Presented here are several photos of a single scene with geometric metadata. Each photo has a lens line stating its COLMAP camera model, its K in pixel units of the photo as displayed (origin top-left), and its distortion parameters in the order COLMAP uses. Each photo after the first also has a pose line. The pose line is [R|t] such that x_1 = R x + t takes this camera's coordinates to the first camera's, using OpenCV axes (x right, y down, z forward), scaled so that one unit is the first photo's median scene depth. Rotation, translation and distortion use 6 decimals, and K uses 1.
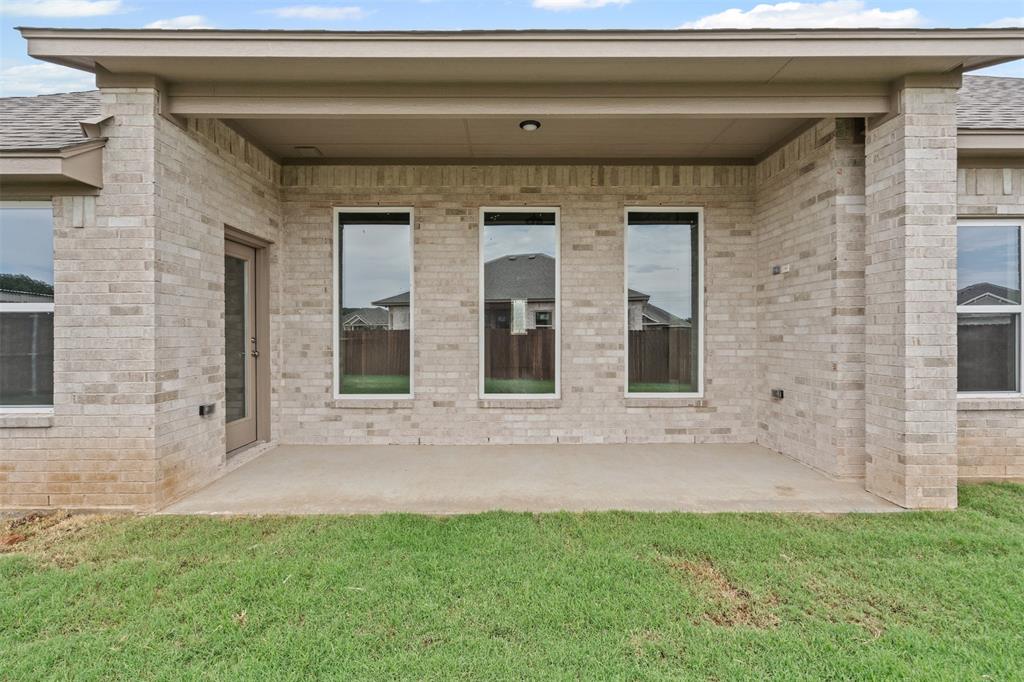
lens RADIAL K [[466.8, 0, 506.1], [0, 466.8, 334.6], [0, 0, 1]] dist [-0.005182, 0.000801]
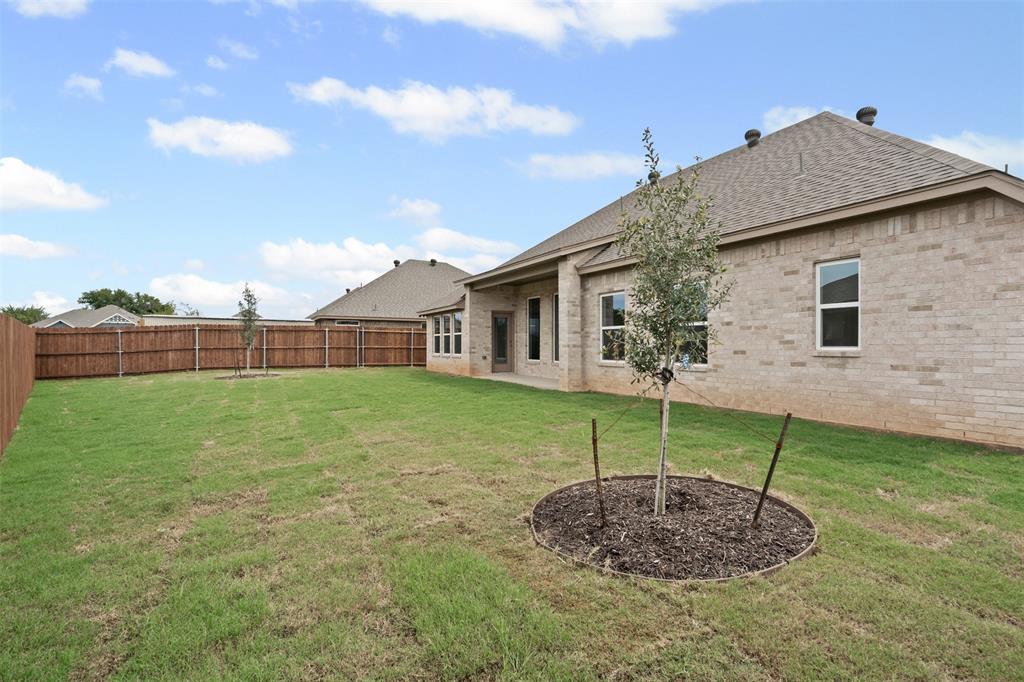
lens RADIAL K [[466.8, 0, 507.5], [0, 466.8, 346.2], [0, 0, 1]] dist [-0.005182, 0.000801]
pose [[0.480681, 0.007627, -0.876862, 2.283079], [-0.002625, 0.999970, 0.007259, 0.024695], [0.876892, -0.001188, 0.480686, -0.595335]]
